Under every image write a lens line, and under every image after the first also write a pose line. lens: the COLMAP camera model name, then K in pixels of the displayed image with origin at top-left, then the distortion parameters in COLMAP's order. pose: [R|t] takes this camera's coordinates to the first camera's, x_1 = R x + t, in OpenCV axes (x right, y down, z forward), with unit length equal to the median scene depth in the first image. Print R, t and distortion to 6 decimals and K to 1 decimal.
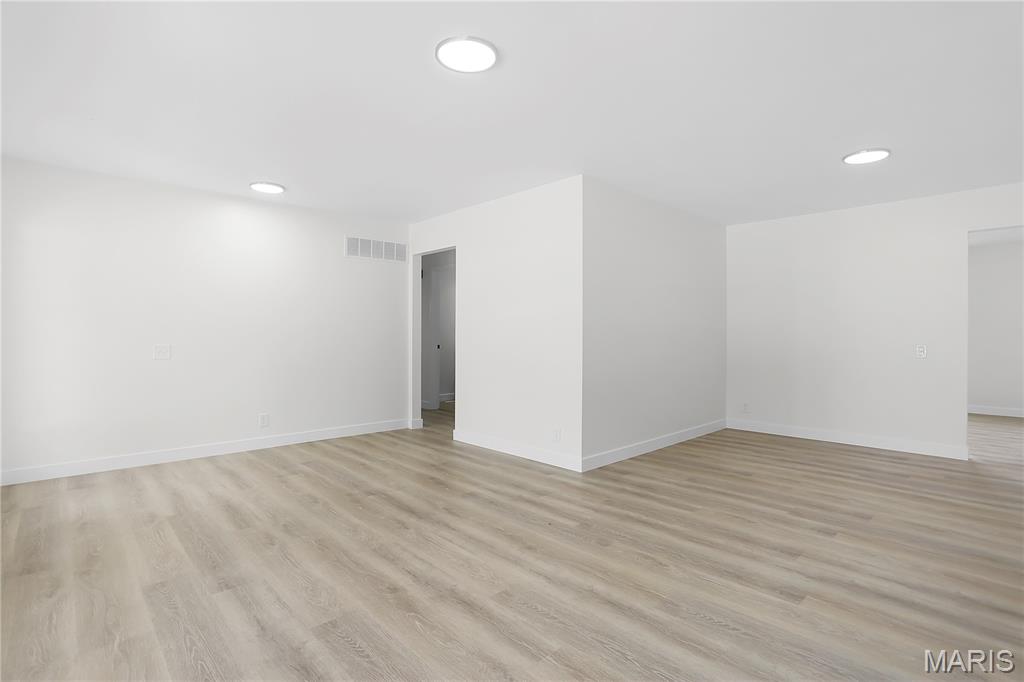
lens RADIAL K [[493.8, 0, 506.3], [0, 493.8, 337.5], [0, 0, 1]] dist [-0.056035, 0.009895]
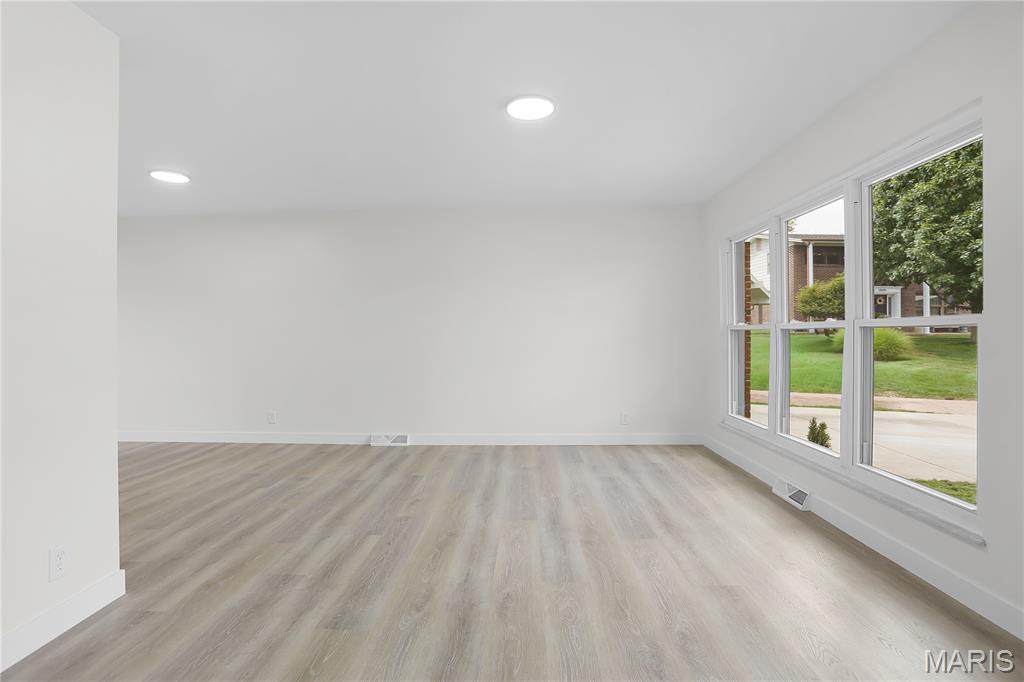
lens RADIAL K [[493.8, 0, 505.6], [0, 493.8, 333.2], [0, 0, 1]] dist [-0.056035, 0.009895]
pose [[-0.702199, 0.005722, 0.711958, -0.760032], [0.007155, 0.999974, -0.000980, -0.009704], [-0.711945, 0.004406, -0.702221, 1.581923]]
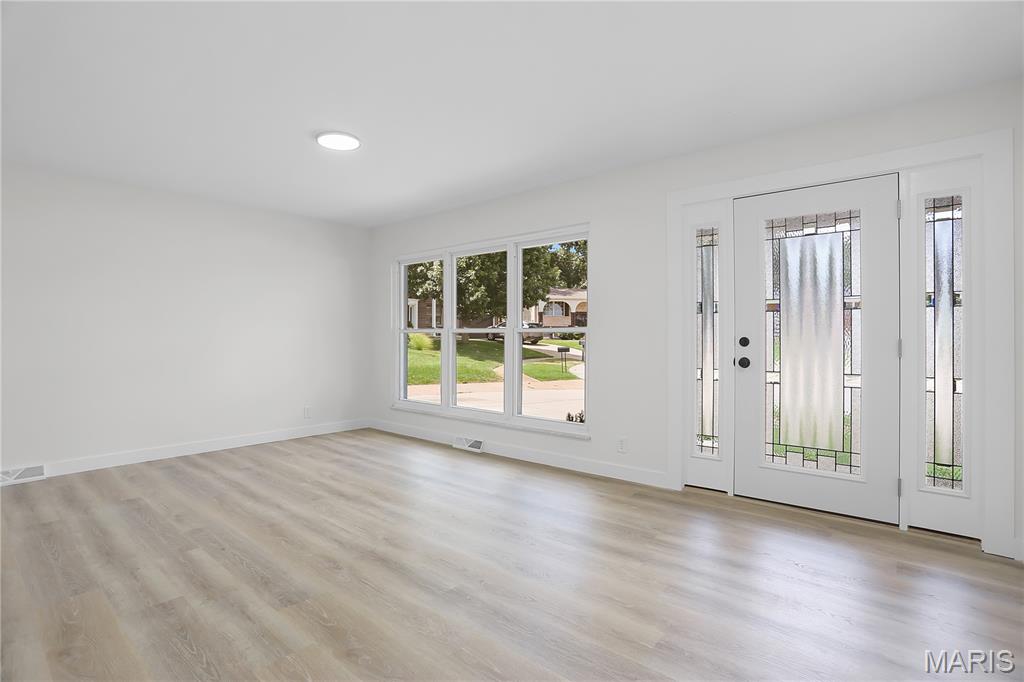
lens RADIAL K [[493.8, 0, 511.6], [0, 493.8, 338.3], [0, 0, 1]] dist [-0.056035, 0.009895]
pose [[-0.992734, -0.004249, -0.120256, -0.343762], [-0.005088, 0.999965, 0.006669, -0.009011], [0.120223, 0.007232, -0.992721, 2.049184]]
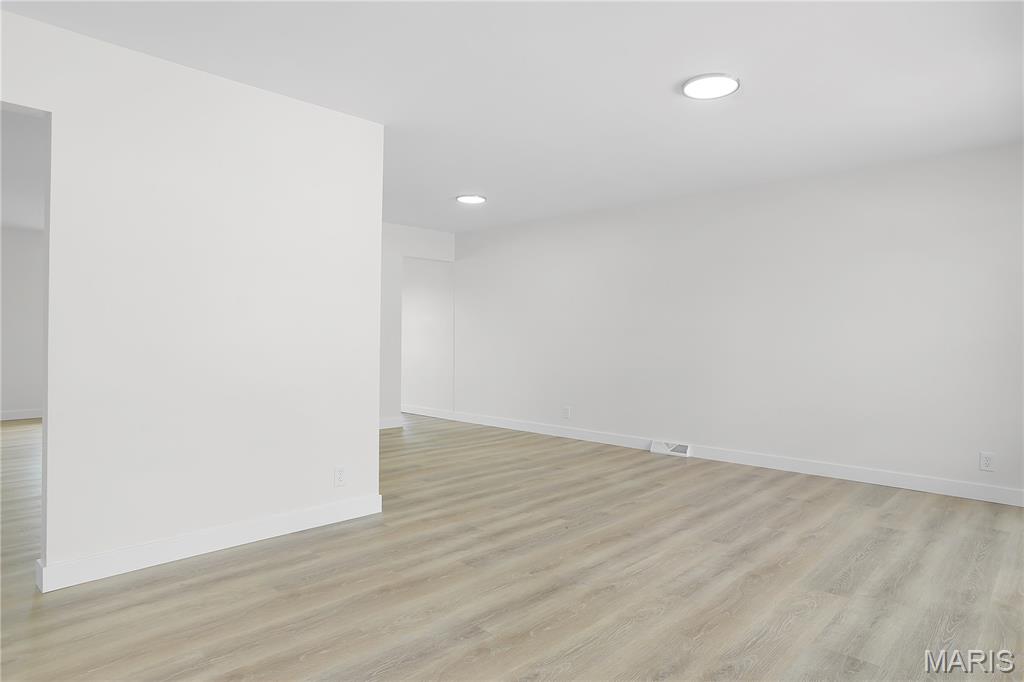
lens RADIAL K [[596.5, 0, 504.8], [0, 596.5, 339.6], [0, 0, 1]] dist [-0.043275, 0.013011]
pose [[-0.047254, -0.010898, 0.998823, -1.171497], [-0.002077, 0.999939, 0.010812, -0.011519], [-0.998881, -0.001563, -0.047274, 1.261881]]
